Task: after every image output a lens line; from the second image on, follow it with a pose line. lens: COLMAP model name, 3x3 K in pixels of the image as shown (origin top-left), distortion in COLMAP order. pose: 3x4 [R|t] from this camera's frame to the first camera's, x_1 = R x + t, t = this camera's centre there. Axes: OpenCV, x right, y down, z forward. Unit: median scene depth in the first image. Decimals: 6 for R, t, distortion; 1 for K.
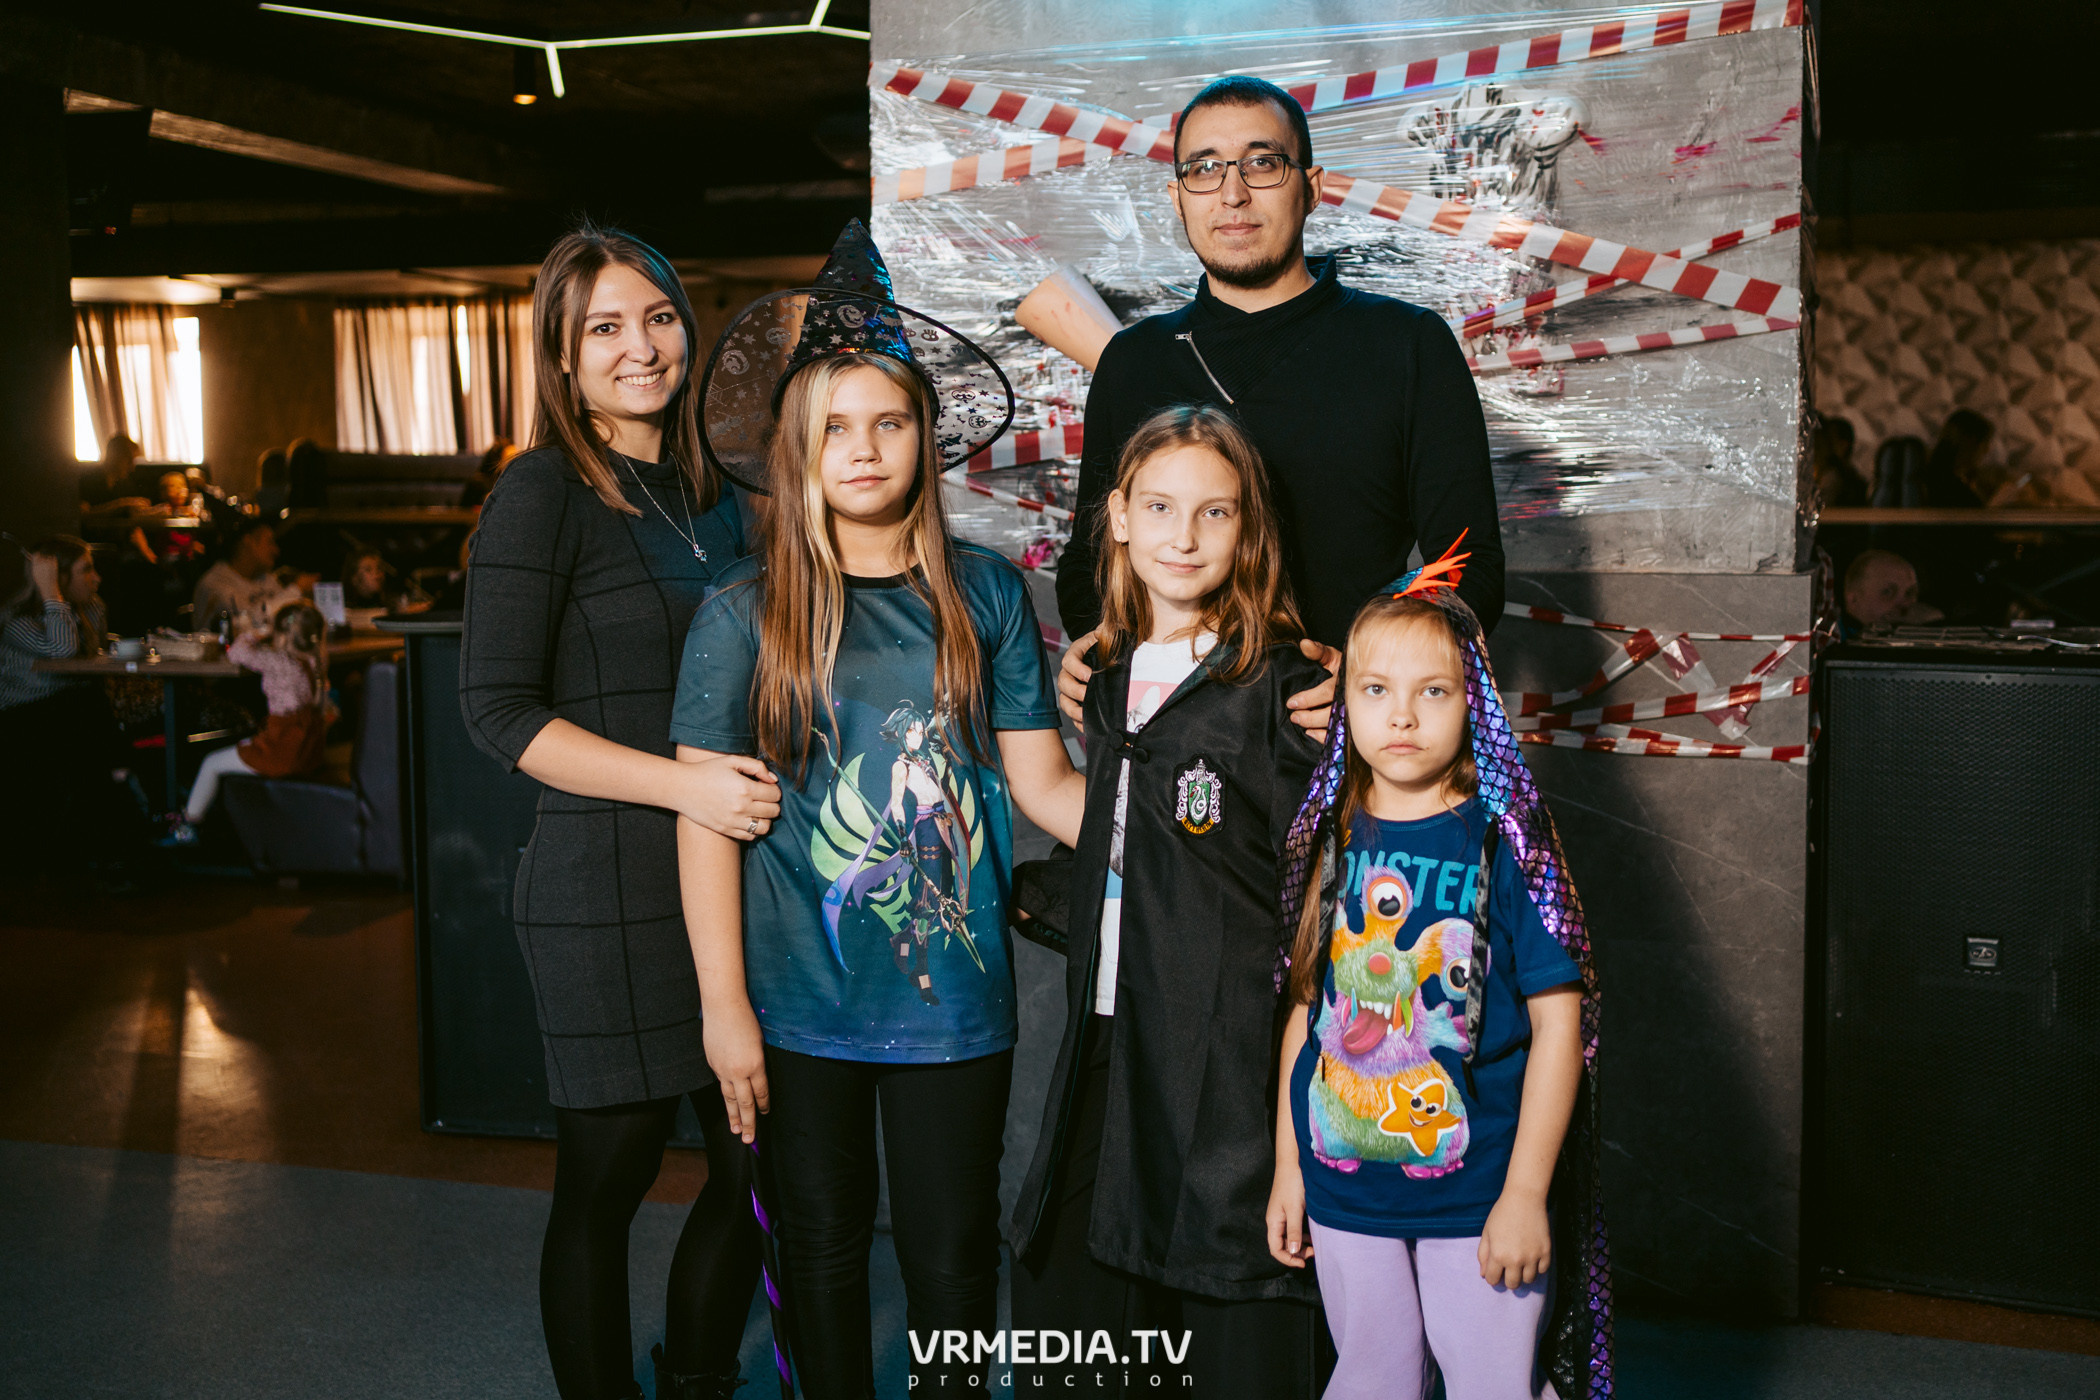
lens RADIAL K [[2310.7, 0, 1128.8], [0, 2310.7, 629.4], [0, 0, 1]] dist [0.014273, 0.000000]
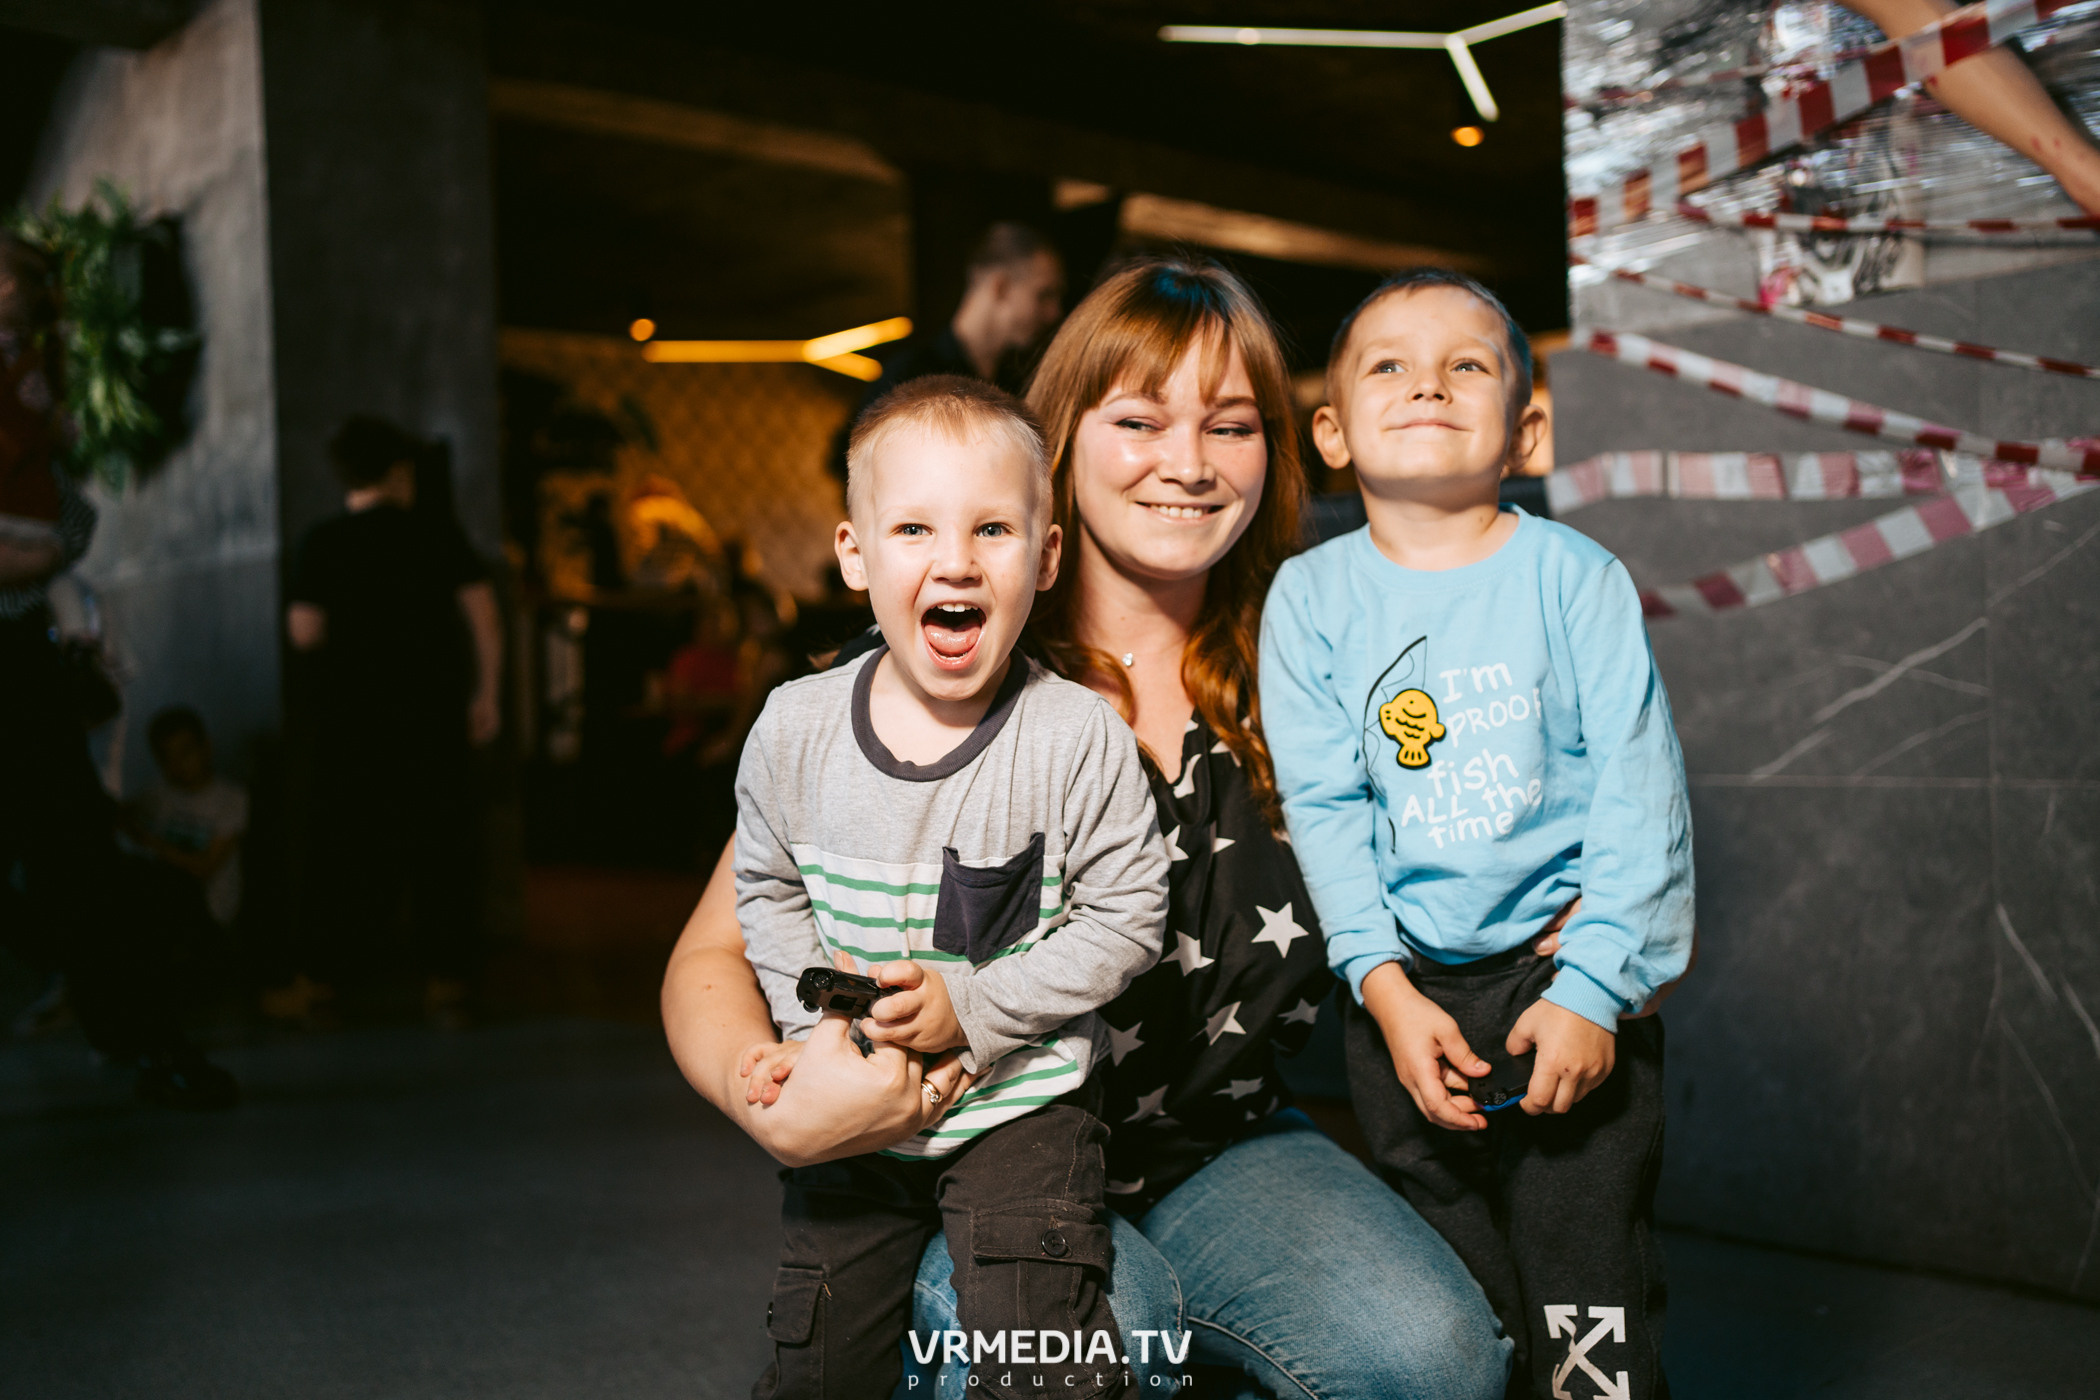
lens RADIAL K [[2111.2, 0, 1058.7], [0, 2111.2, 702.0], [0, 0, 1]] dist [0.027360, 0.000000]
pose [[0.864057, -0.020381, -0.502981, 0.106464], [-0.000405, 0.999152, -0.041182, 0.134542], [0.503393, 0.035787, 0.863316, 0.337627]]
